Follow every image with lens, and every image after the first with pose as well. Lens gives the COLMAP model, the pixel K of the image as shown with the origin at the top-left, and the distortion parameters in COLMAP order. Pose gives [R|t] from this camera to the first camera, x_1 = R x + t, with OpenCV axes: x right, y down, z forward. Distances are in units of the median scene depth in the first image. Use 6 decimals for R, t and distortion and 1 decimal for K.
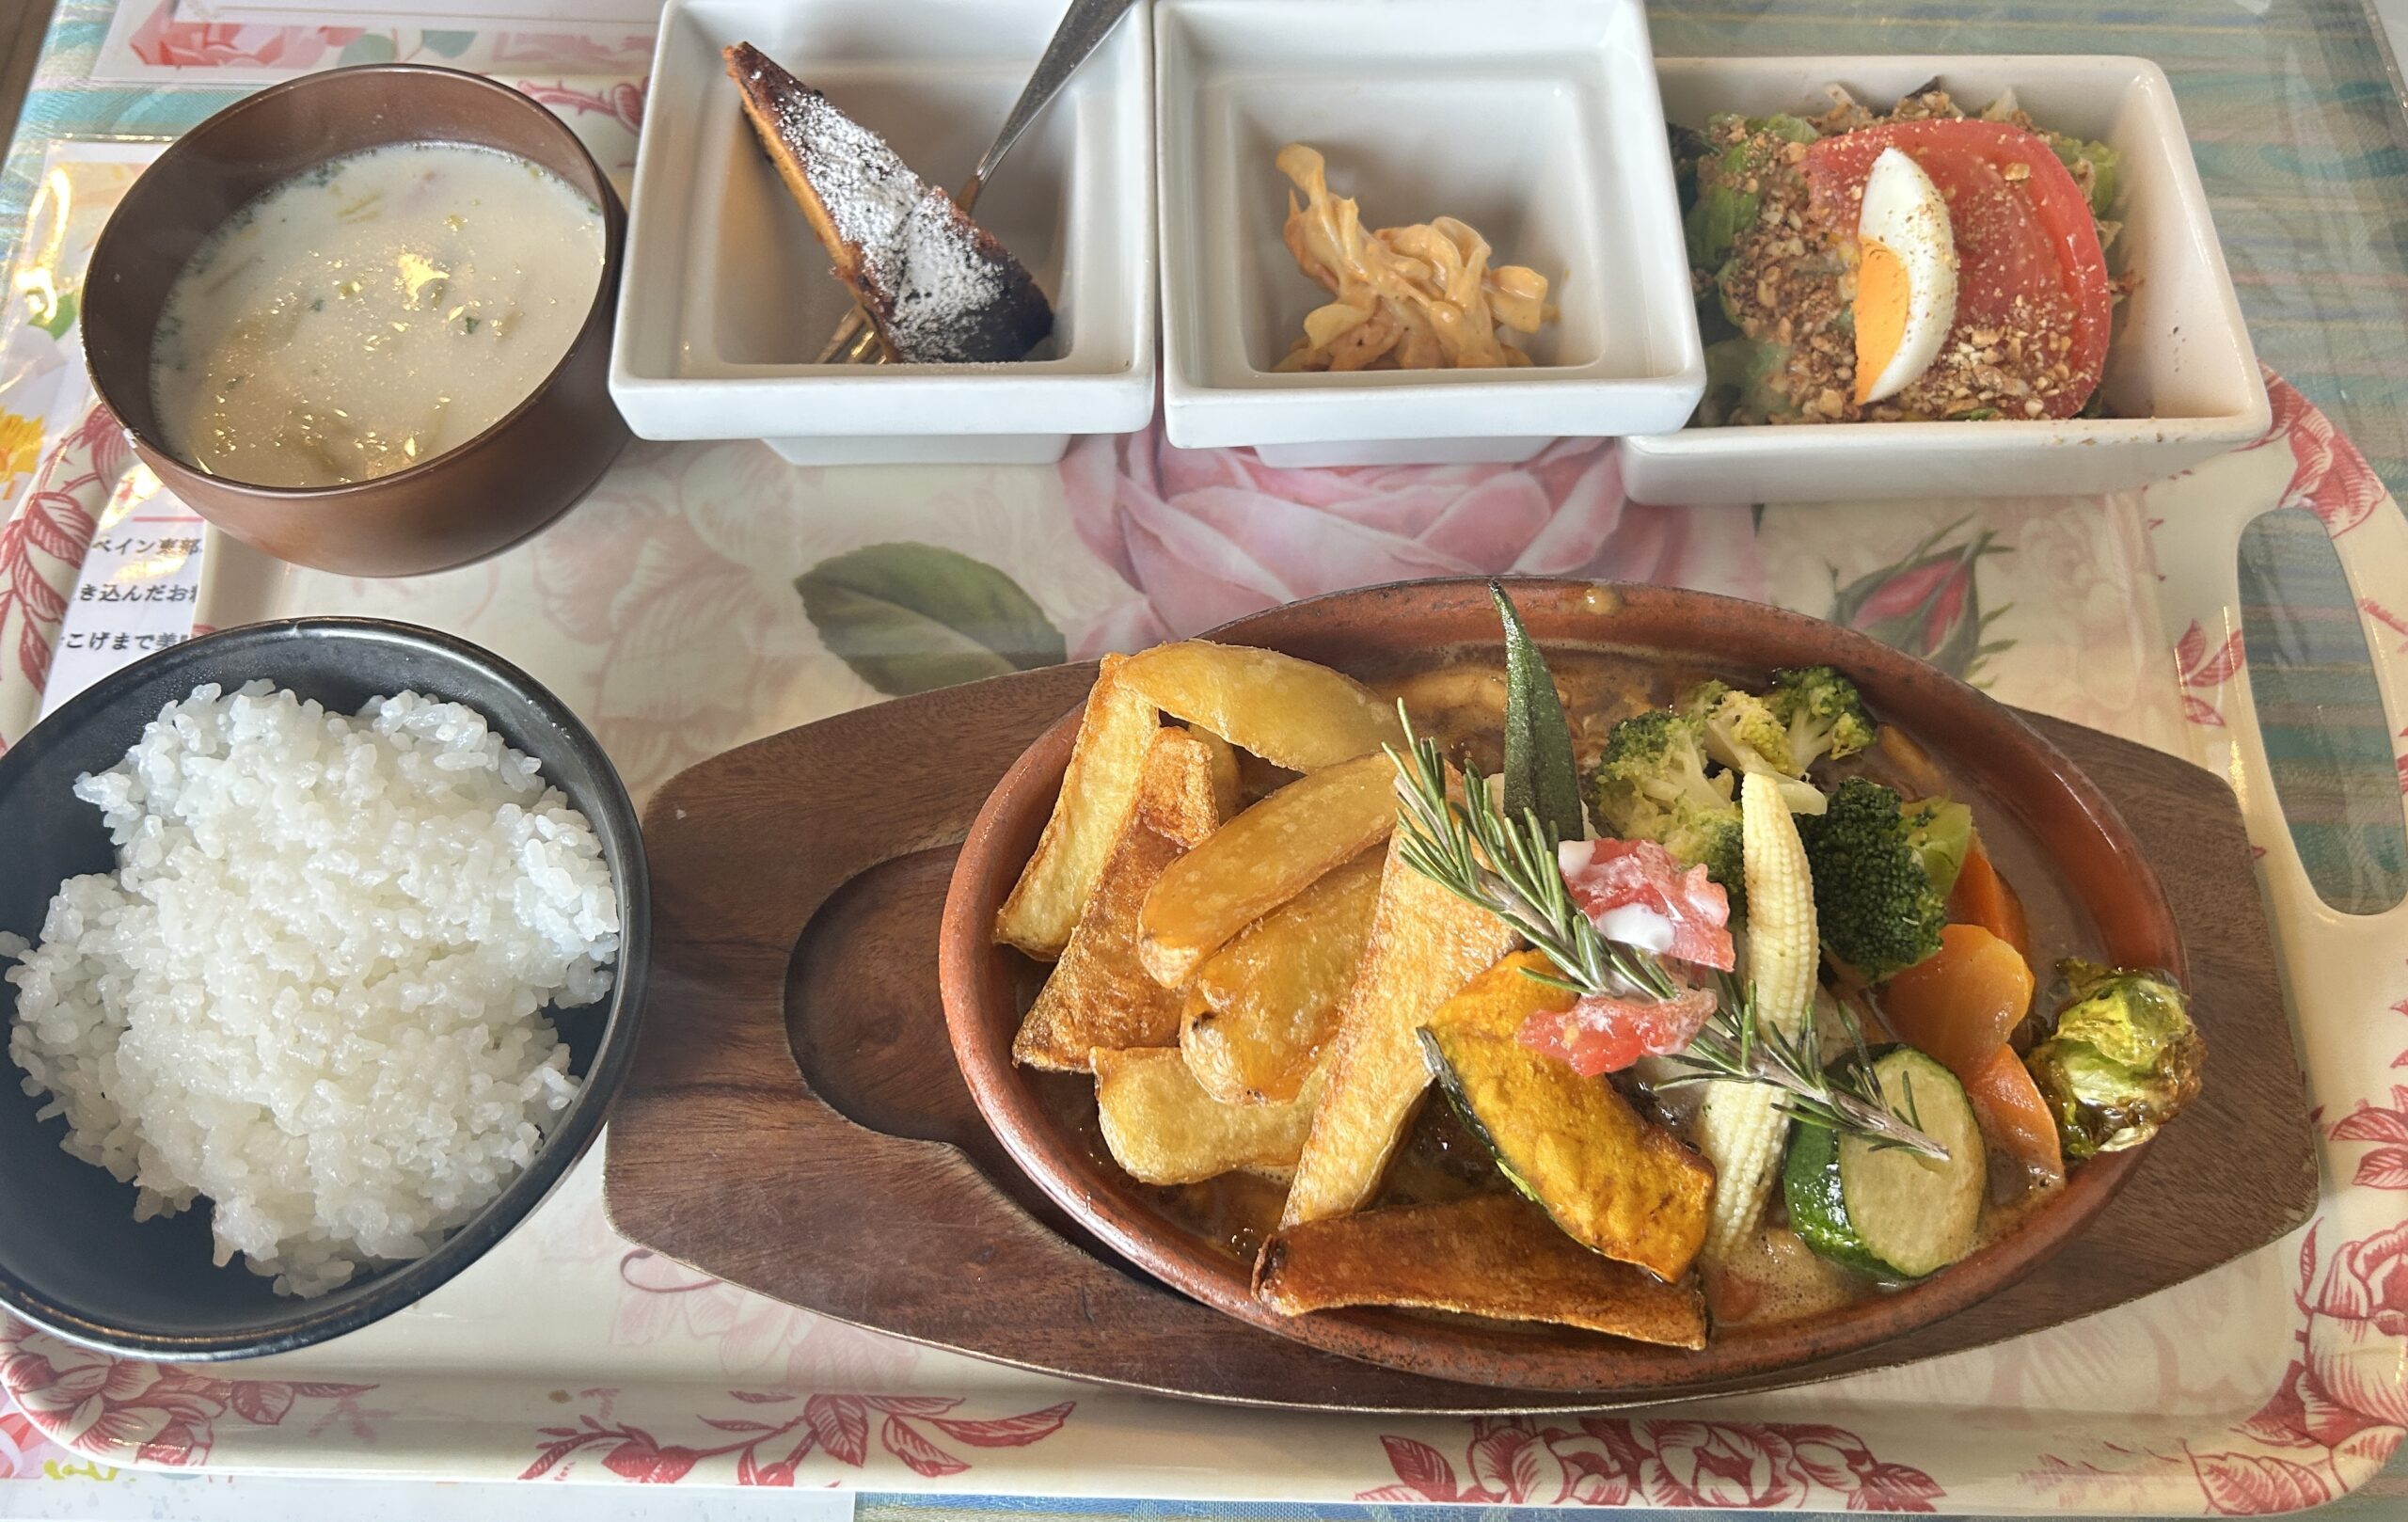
lens RADIAL K [[1950.8, 0, 1204.0], [0, 1950.8, 761.0], [0, 0, 1]] dist [0.189677, -0.405312]
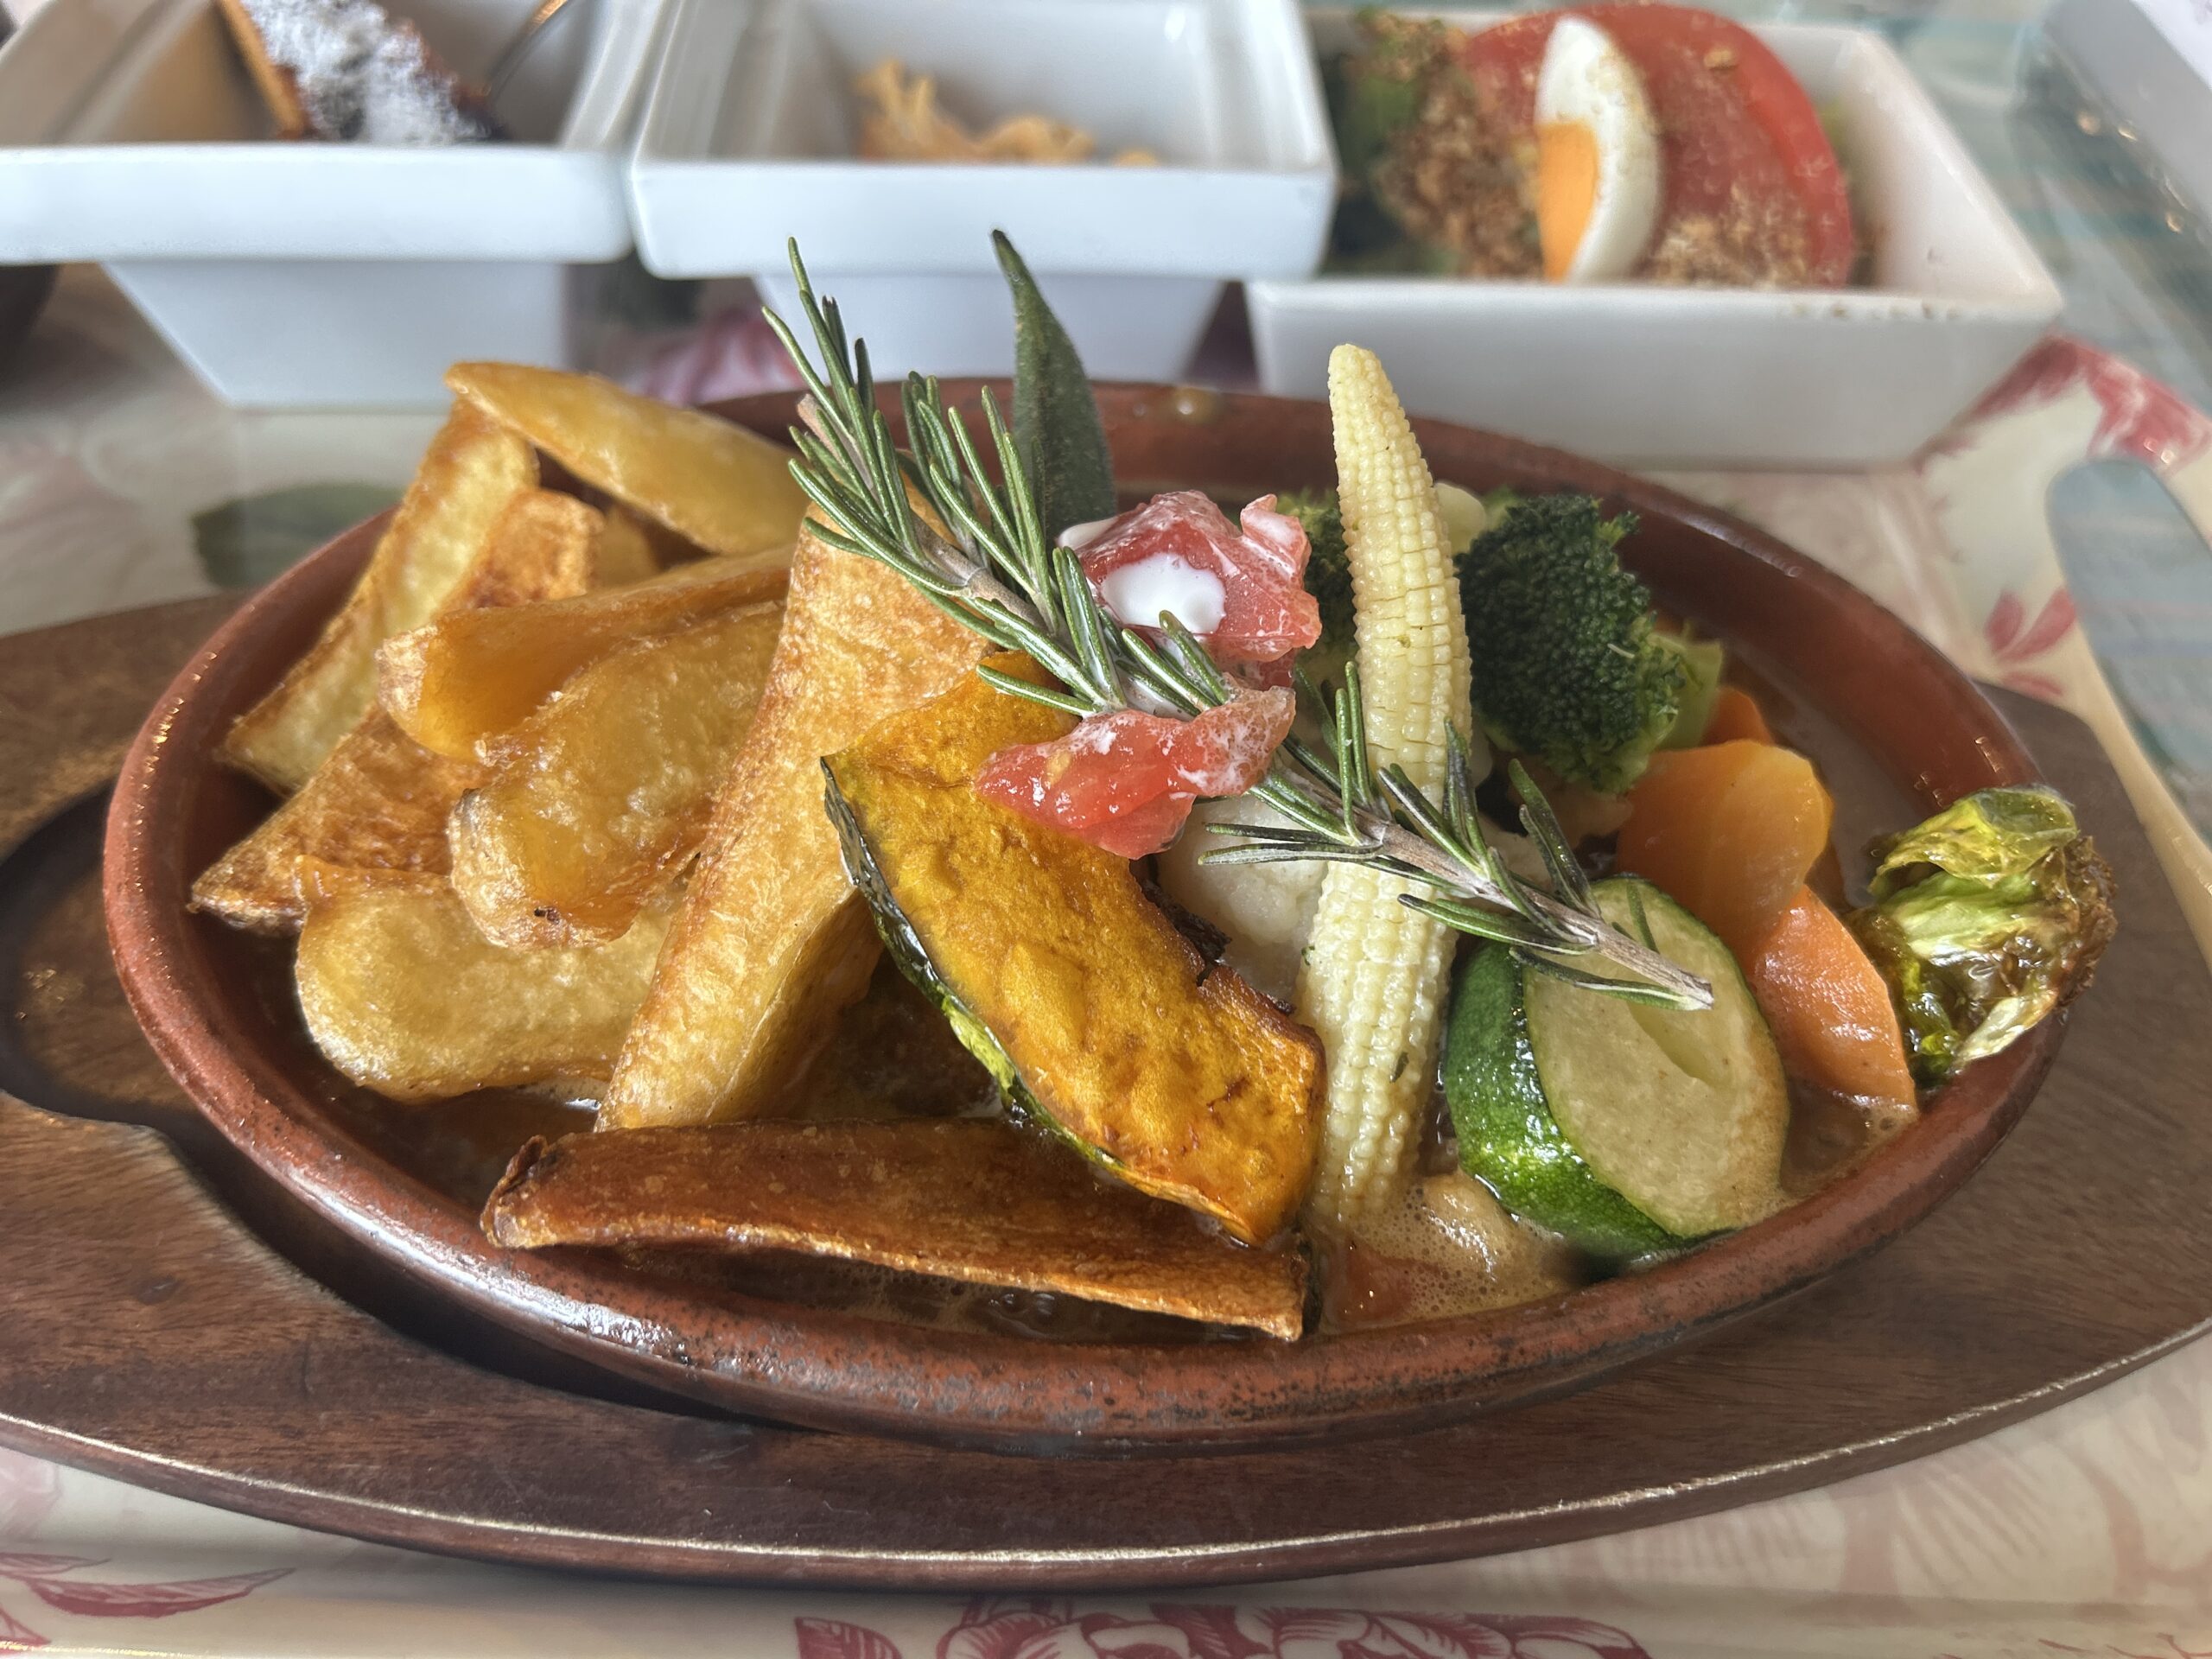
lens RADIAL K [[1793.6, 0, 1106.0], [0, 1793.6, 829.5], [0, 0, 1]] dist [0.130956, -0.341742]
pose [[0.999945, 0.010414, 0.001306, 0.191544], [-0.009517, 0.952131, -0.305541, 0.308123], [-0.004426, 0.305511, 0.952178, 0.469217]]
